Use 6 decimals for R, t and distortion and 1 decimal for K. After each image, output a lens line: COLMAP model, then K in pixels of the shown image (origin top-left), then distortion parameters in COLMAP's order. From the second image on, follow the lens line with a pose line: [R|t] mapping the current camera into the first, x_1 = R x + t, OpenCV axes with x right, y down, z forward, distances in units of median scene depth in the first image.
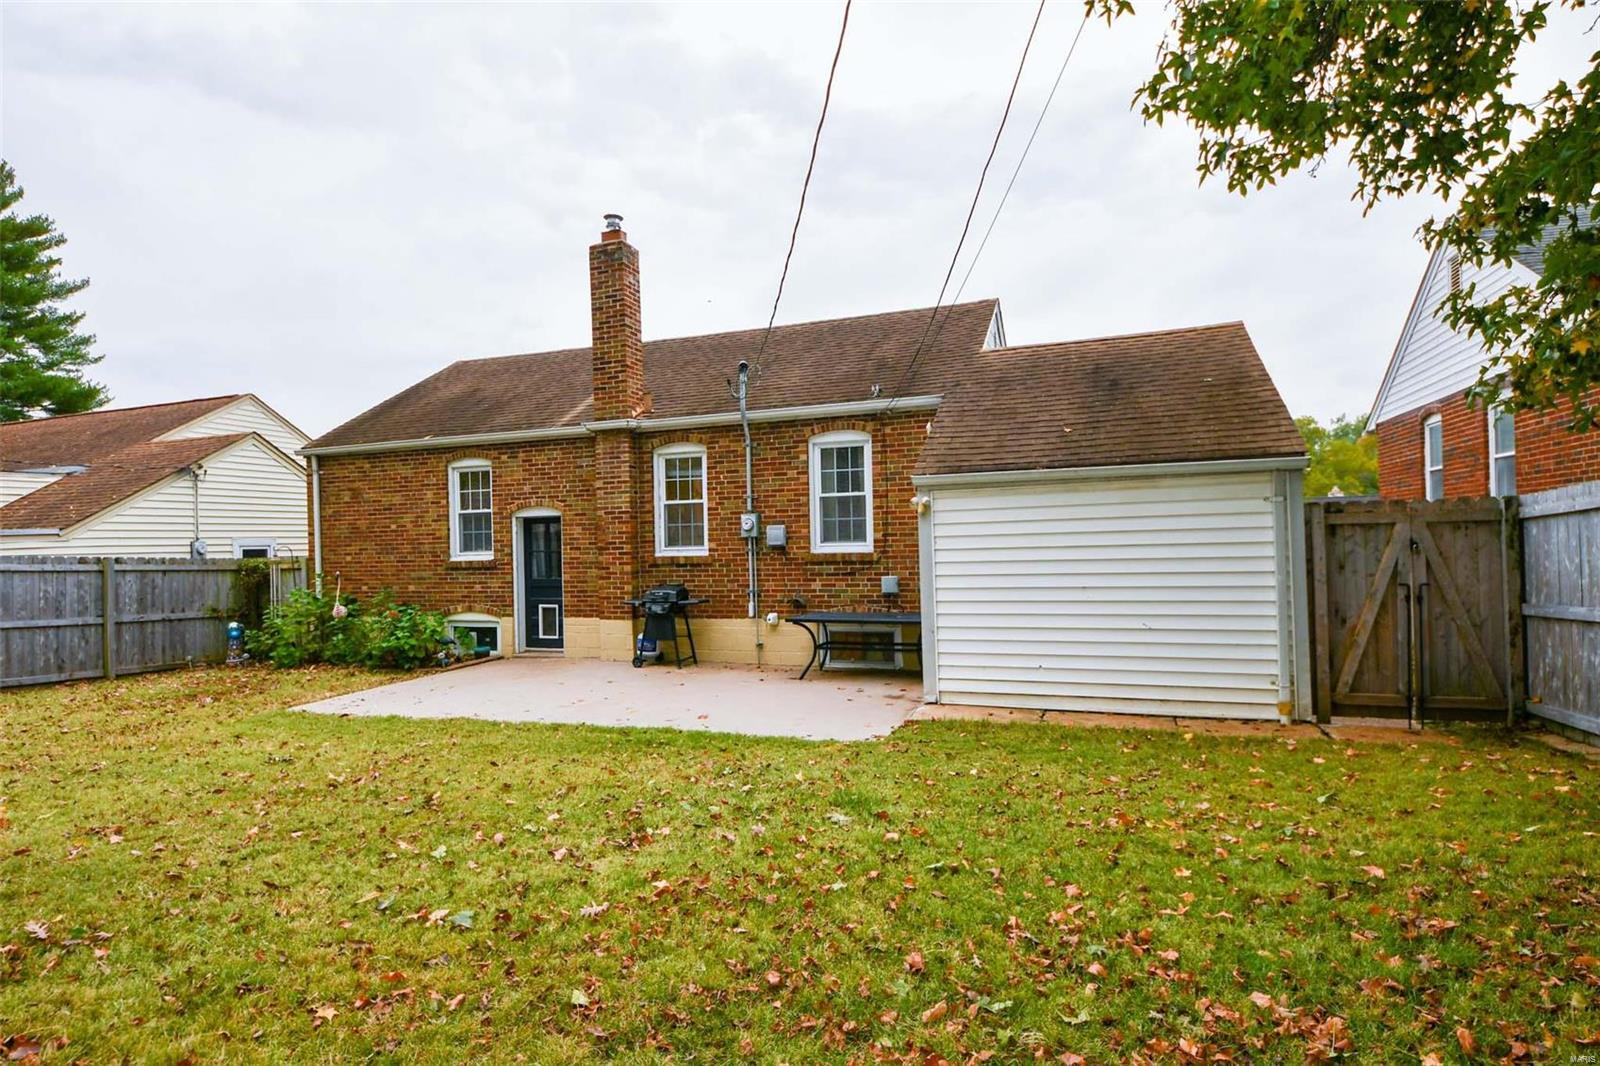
lens RADIAL K [[859.1, 0, 784.9], [0, 859.1, 529.4], [0, 0, 1]] dist [0.012646, -0.001092]
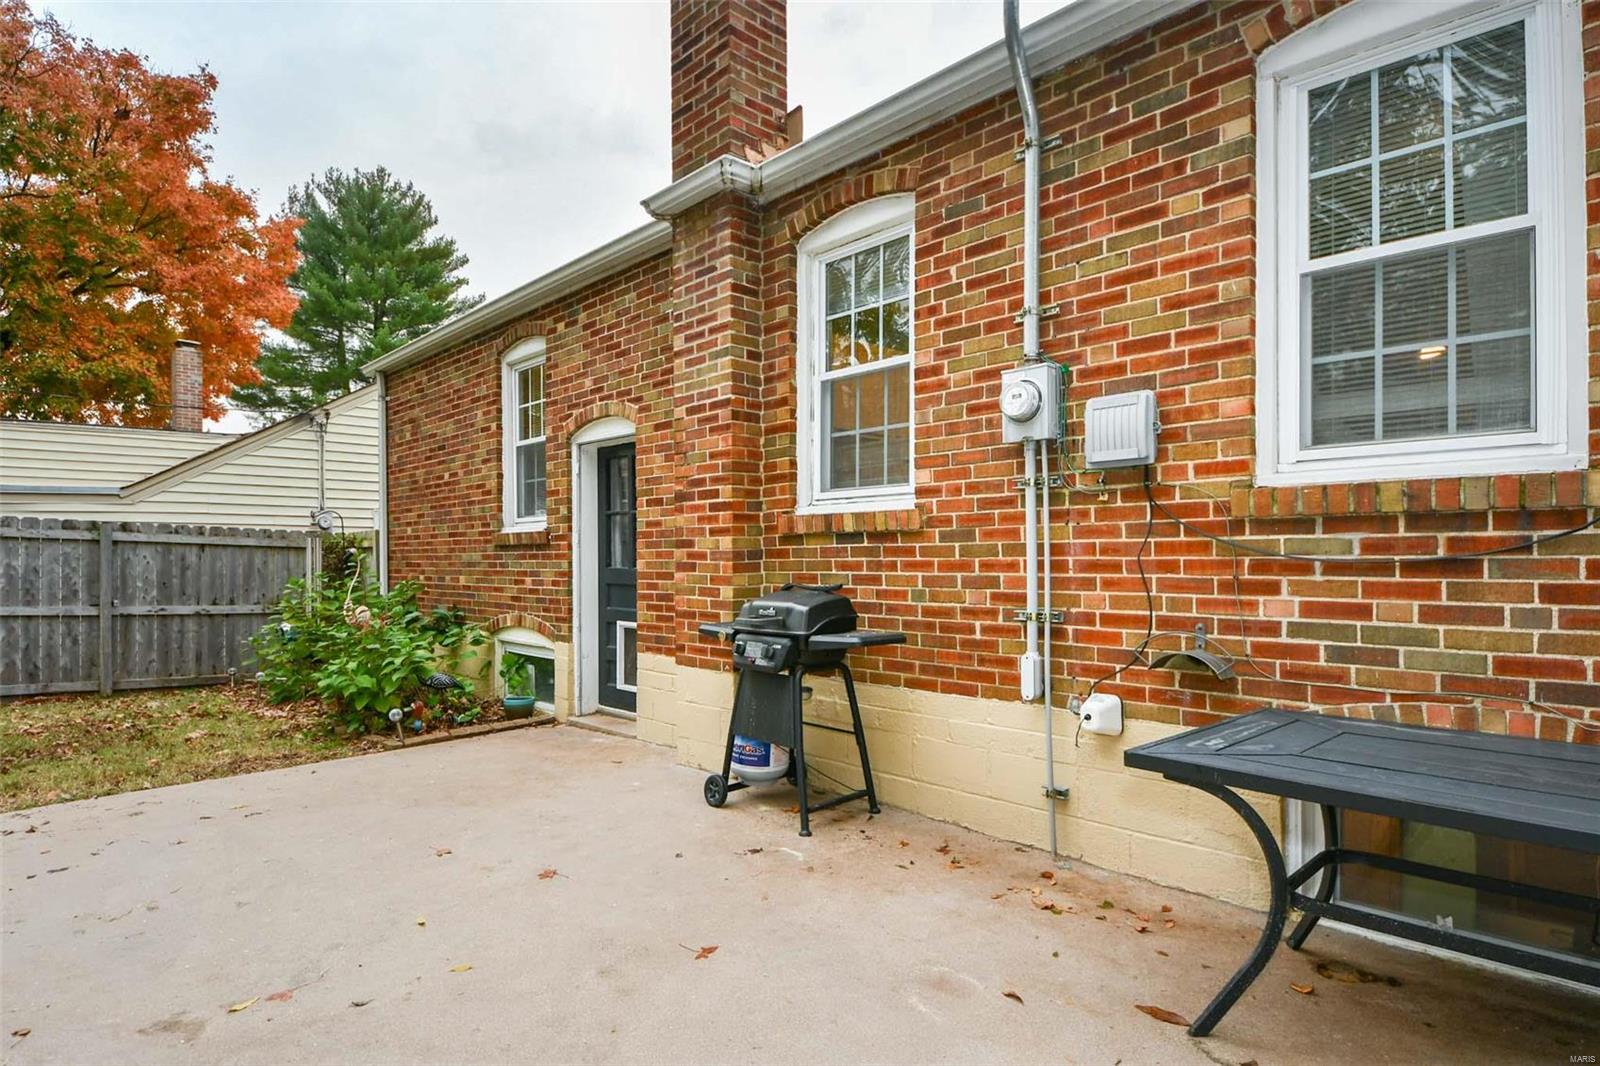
lens RADIAL K [[859.1, 0, 772.0], [0, 859.1, 555.6], [0, 0, 1]] dist [0.012646, -0.001092]
pose [[0.895269, 0.018153, -0.445156, 0.013890], [-0.009939, 0.999735, 0.020779, 0.041881], [0.445416, -0.014178, 0.895212, 0.644395]]
